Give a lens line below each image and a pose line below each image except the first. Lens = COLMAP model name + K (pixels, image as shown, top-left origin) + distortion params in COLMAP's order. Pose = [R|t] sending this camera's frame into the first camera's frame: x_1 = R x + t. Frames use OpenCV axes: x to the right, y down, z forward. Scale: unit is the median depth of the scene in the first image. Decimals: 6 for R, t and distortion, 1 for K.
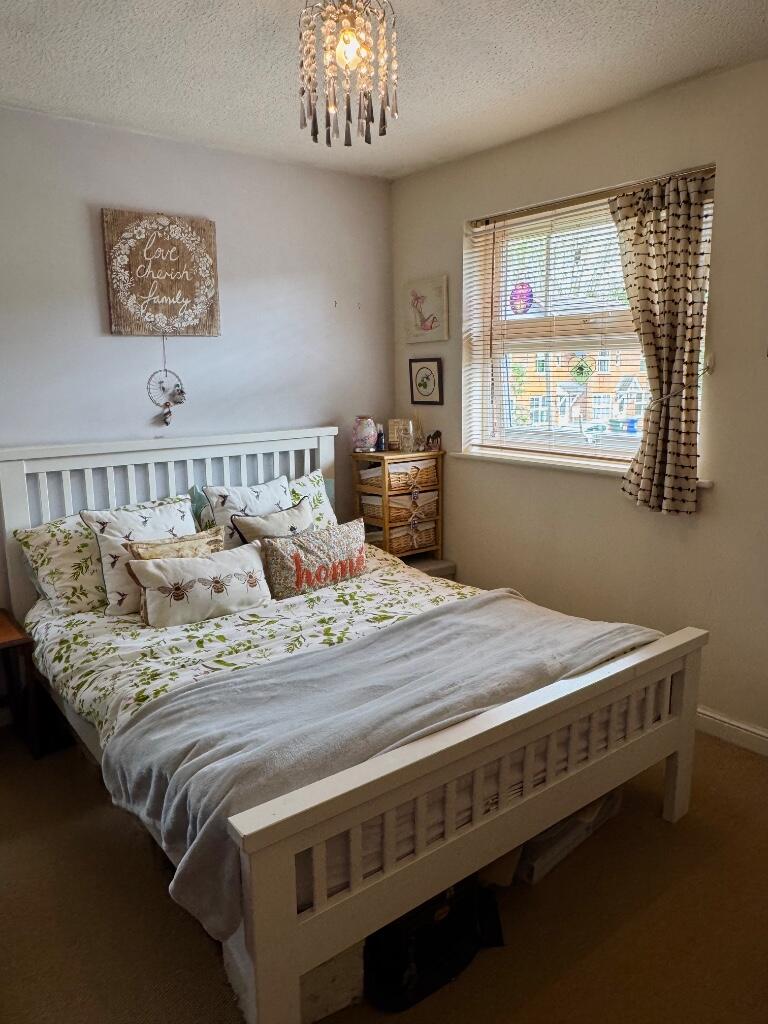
lens RADIAL K [[718.2, 0, 384.7], [0, 718.2, 513.4], [0, 0, 1]] dist [-0.004455, -0.002439]
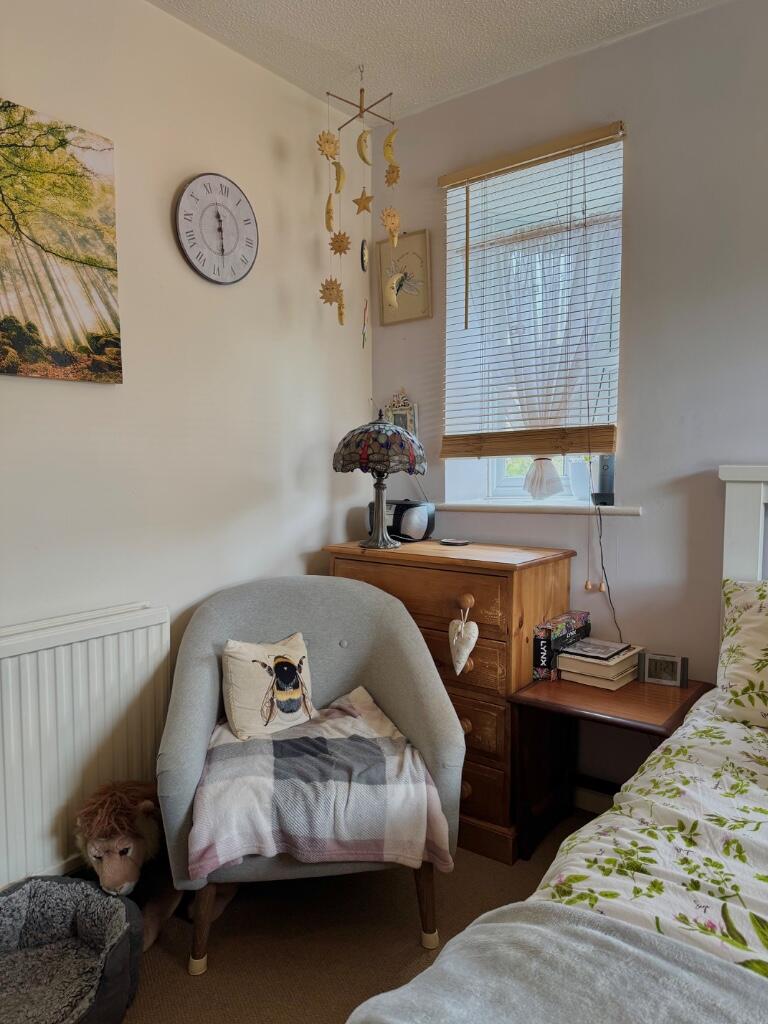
lens RADIAL K [[718.2, 0, 385.0], [0, 718.2, 510.2], [0, 0, 1]] dist [-0.004455, -0.002439]
pose [[0.232720, 0.075982, -0.969571, 0.102768], [-0.185653, 0.982081, 0.032401, -0.005011], [0.954659, 0.172464, 0.242656, 0.622860]]
